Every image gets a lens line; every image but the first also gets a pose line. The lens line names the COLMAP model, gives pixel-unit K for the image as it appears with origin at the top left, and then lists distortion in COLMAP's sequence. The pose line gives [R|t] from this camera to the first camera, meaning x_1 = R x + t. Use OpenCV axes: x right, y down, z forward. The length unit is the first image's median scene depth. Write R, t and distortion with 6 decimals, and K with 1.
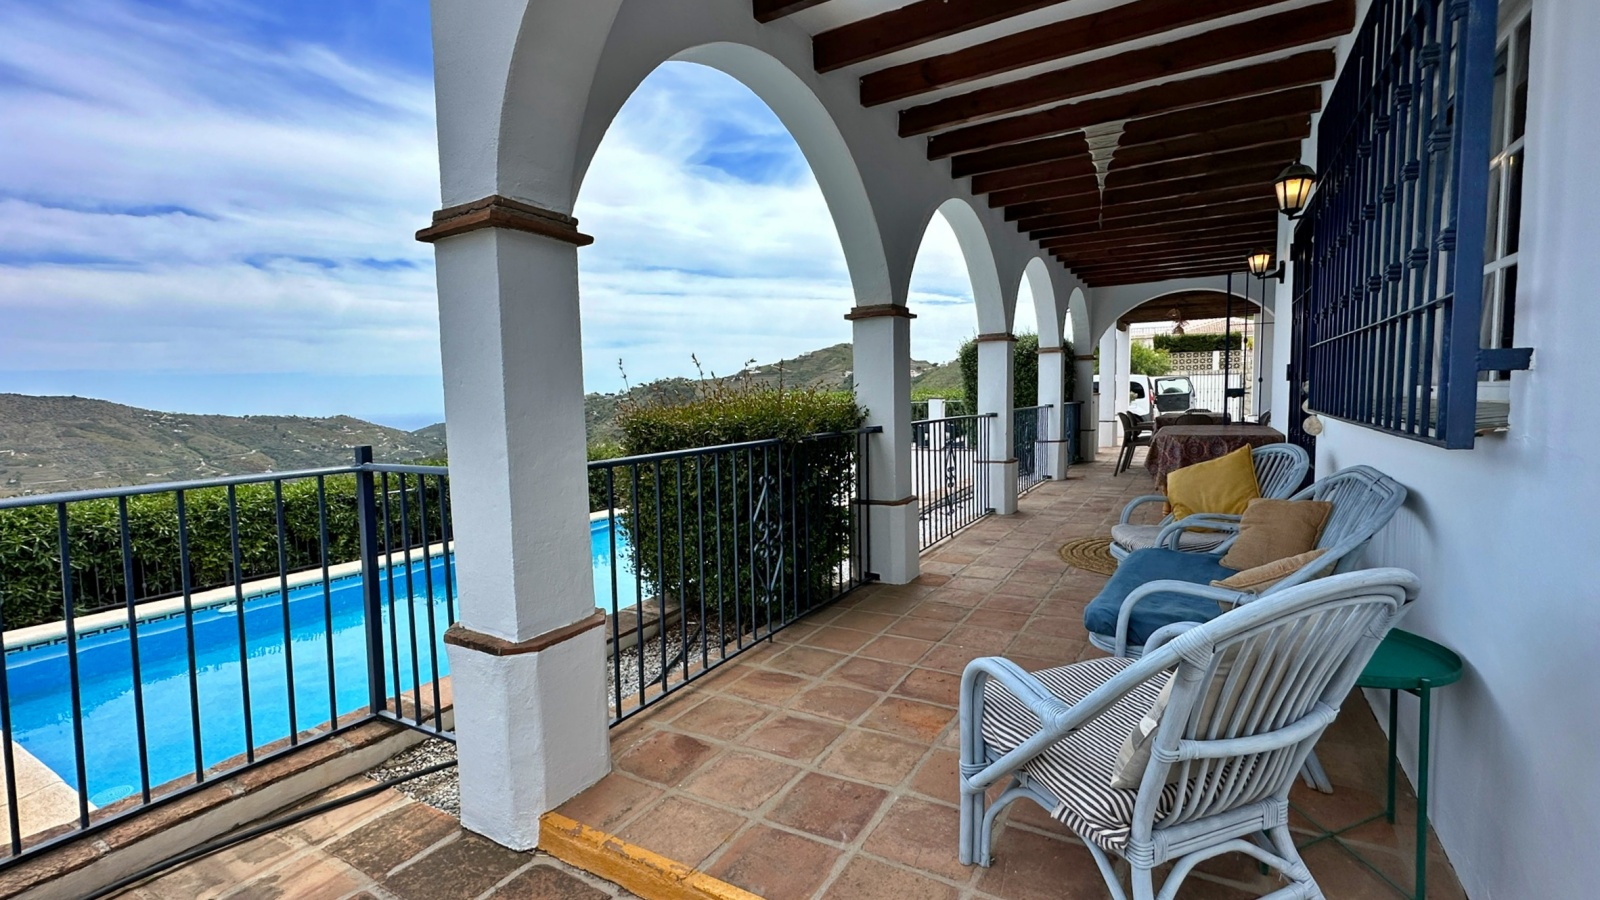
lens RADIAL K [[701.0, 0, 797.5], [0, 701.0, 456.6], [0, 0, 1]] dist [-0.001858, -0.001223]
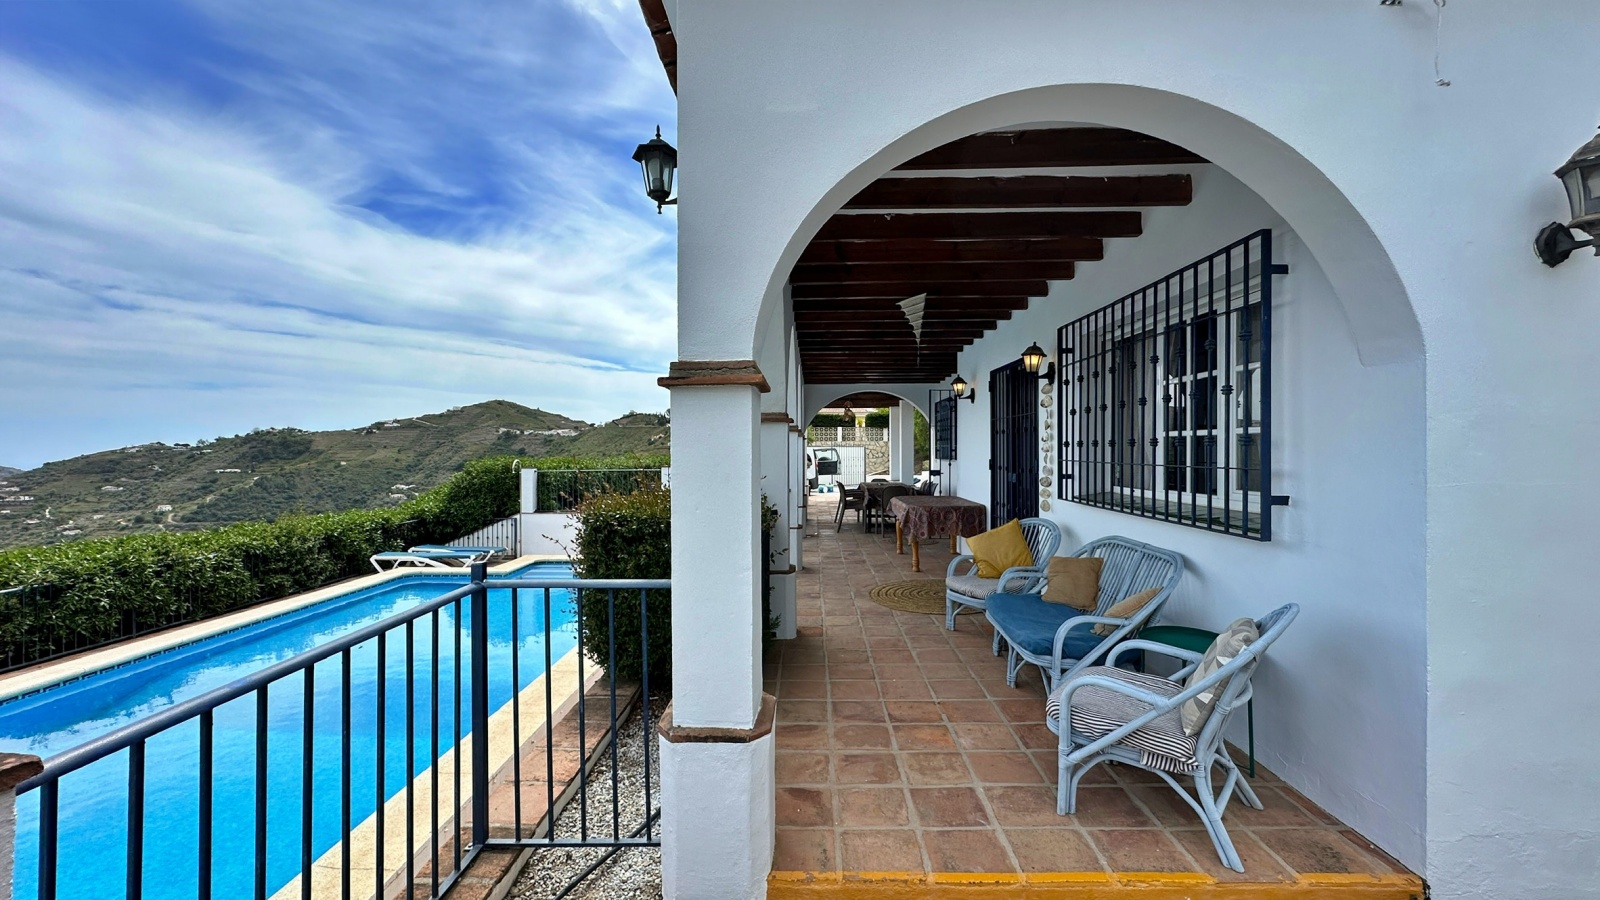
lens RADIAL K [[640.5, 0, 802.2], [0, 640.5, 448.4], [0, 0, 1]] dist [-0.006507, 0.001571]
pose [[0.872370, 0.021346, 0.488380, -0.295703], [0.025515, 0.995696, -0.089095, -0.036812], [-0.488180, 0.090185, 0.868071, -0.008556]]
